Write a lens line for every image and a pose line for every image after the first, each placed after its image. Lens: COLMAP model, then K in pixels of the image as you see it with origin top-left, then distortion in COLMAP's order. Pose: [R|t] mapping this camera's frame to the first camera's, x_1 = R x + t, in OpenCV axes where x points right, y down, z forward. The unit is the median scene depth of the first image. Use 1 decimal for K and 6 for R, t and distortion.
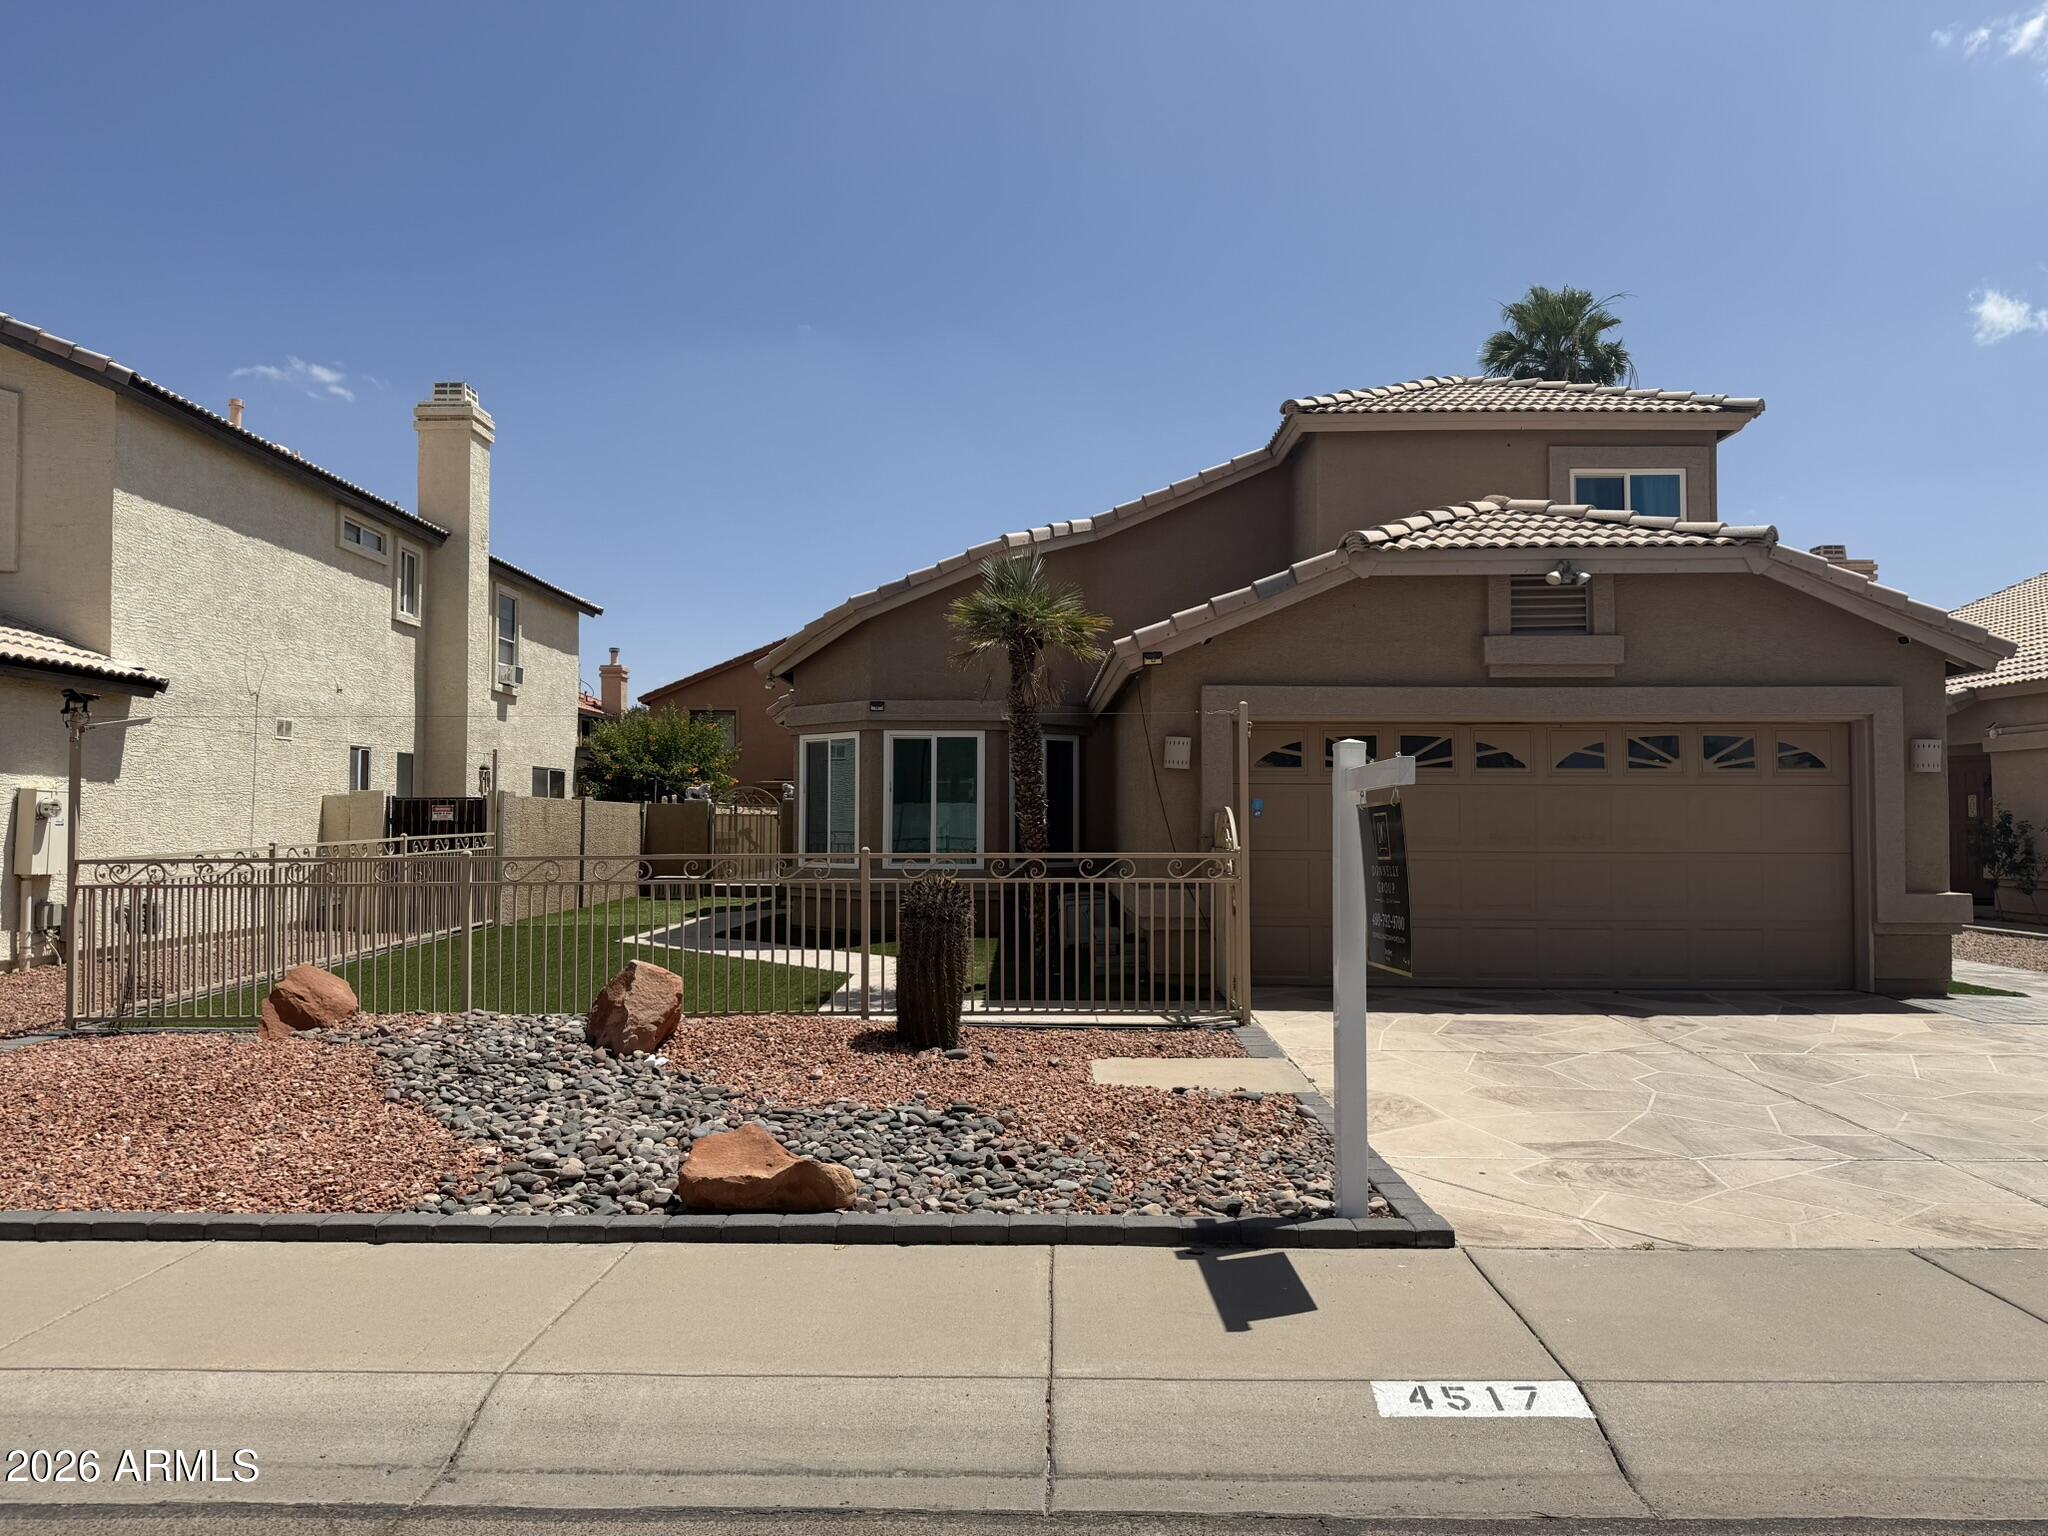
lens RADIAL K [[1429.8, 0, 1030.3], [0, 1429.8, 760.6], [0, 0, 1]] dist [0.051195, -0.064523]
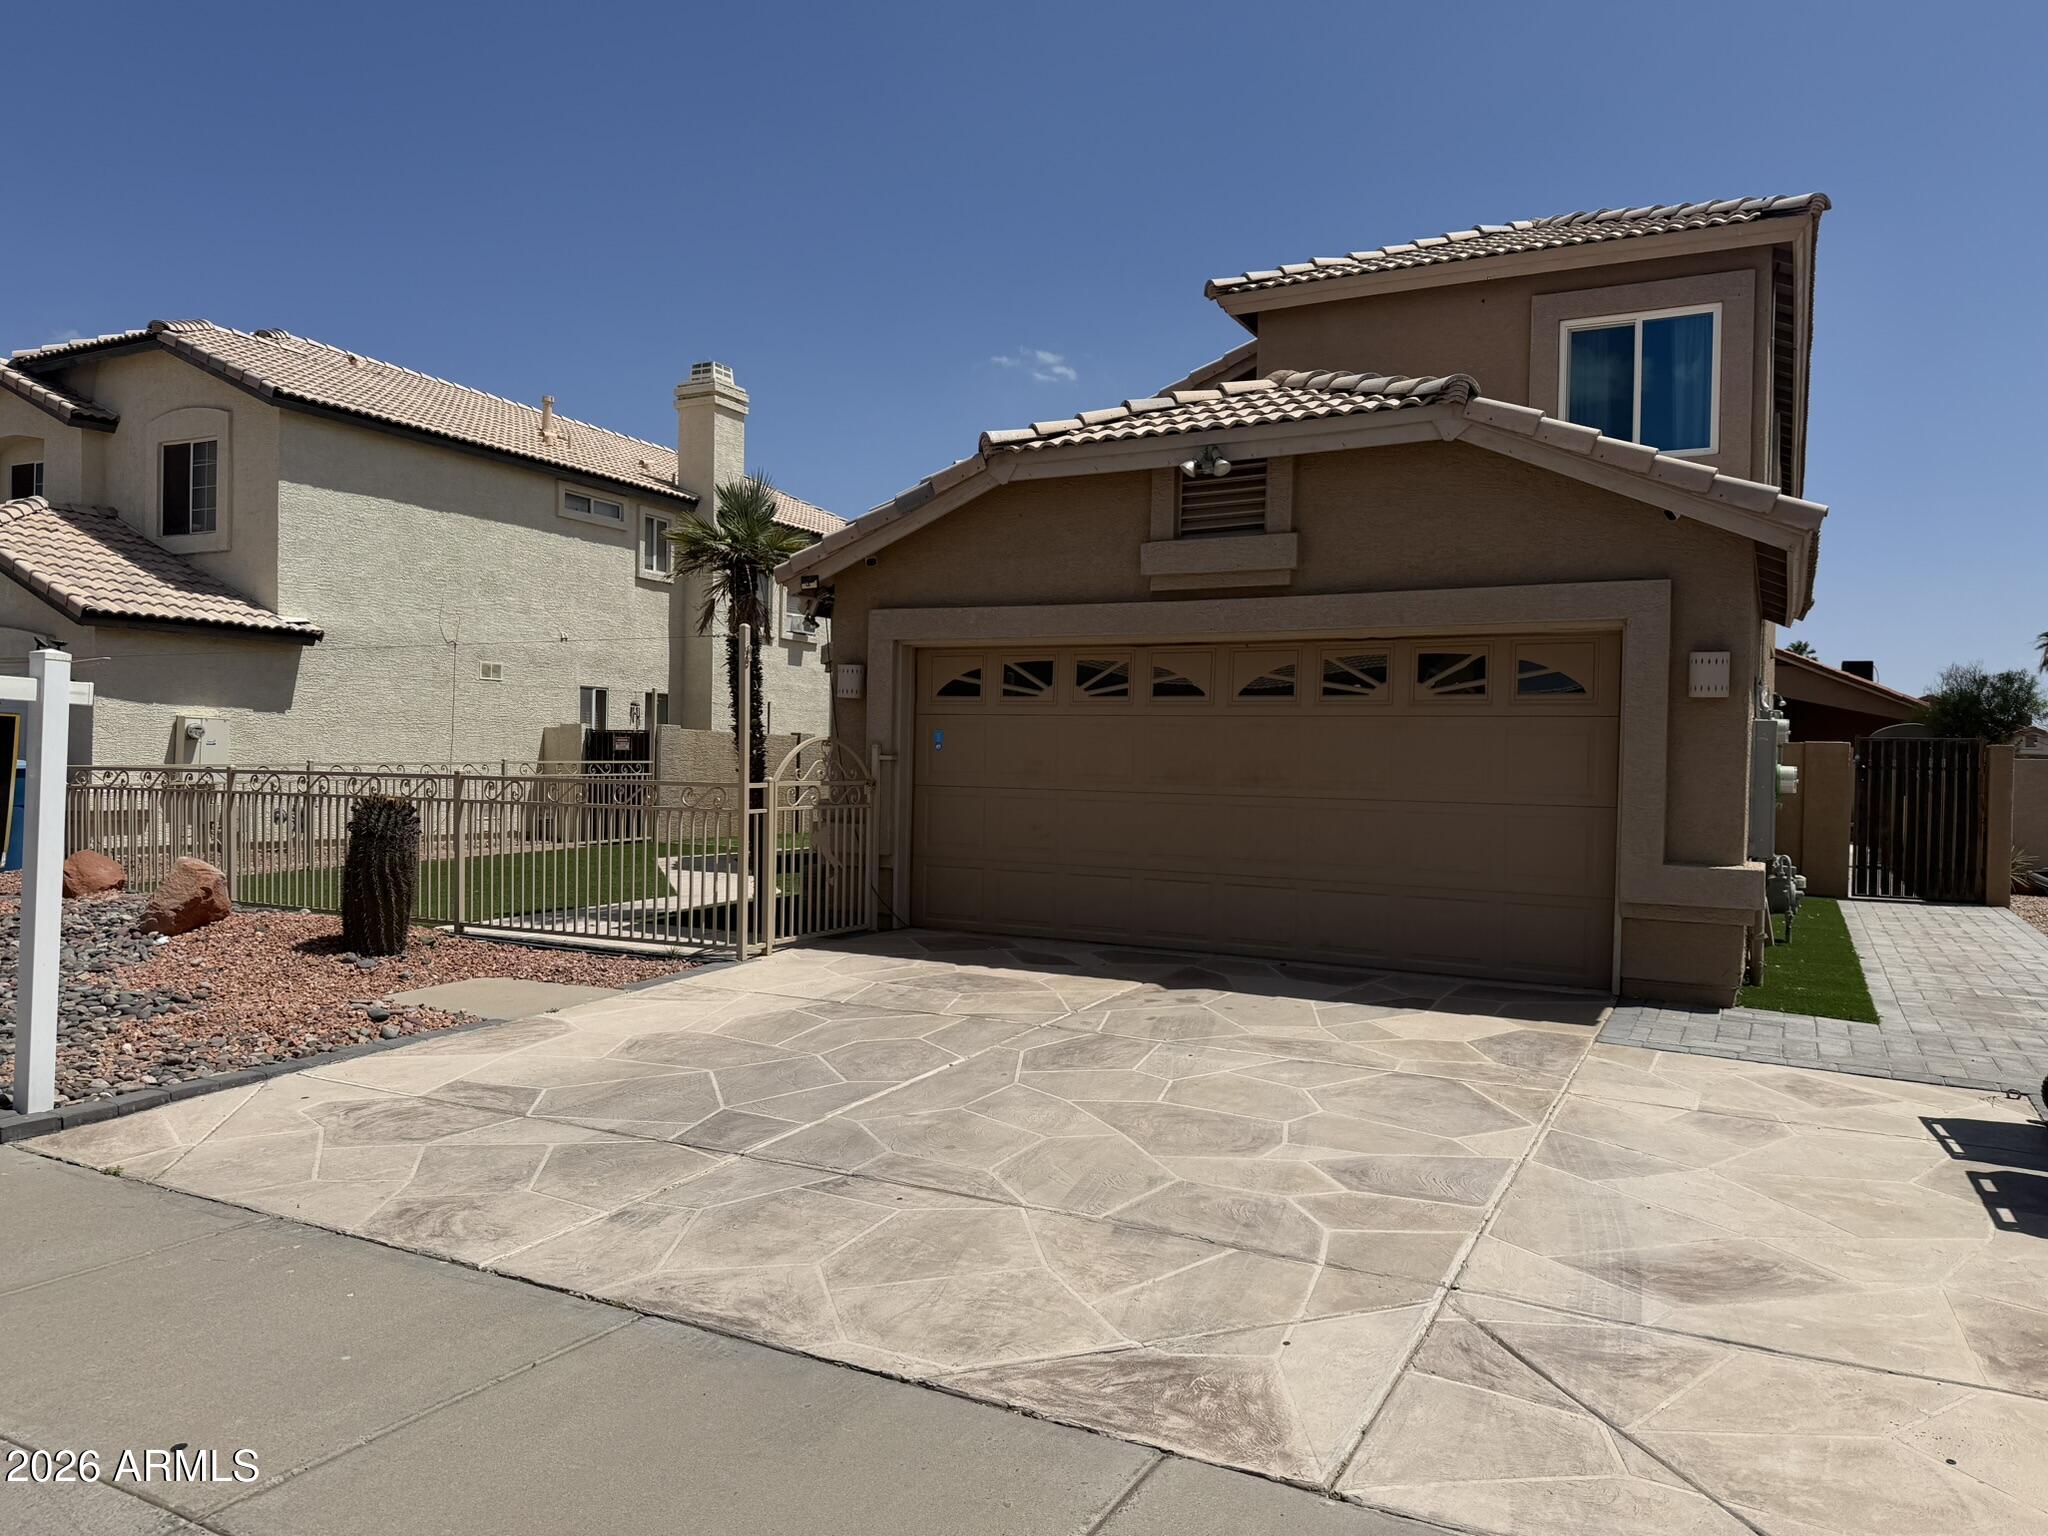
lens RADIAL K [[1429.8, 0, 1035.0], [0, 1429.8, 780.8], [0, 0, 1]] dist [0.051195, -0.064523]
pose [[0.887785, 0.023269, -0.459669, 0.640661], [0.000153, 0.998706, 0.050851, 0.012194], [0.460258, -0.045215, 0.886633, 0.200483]]
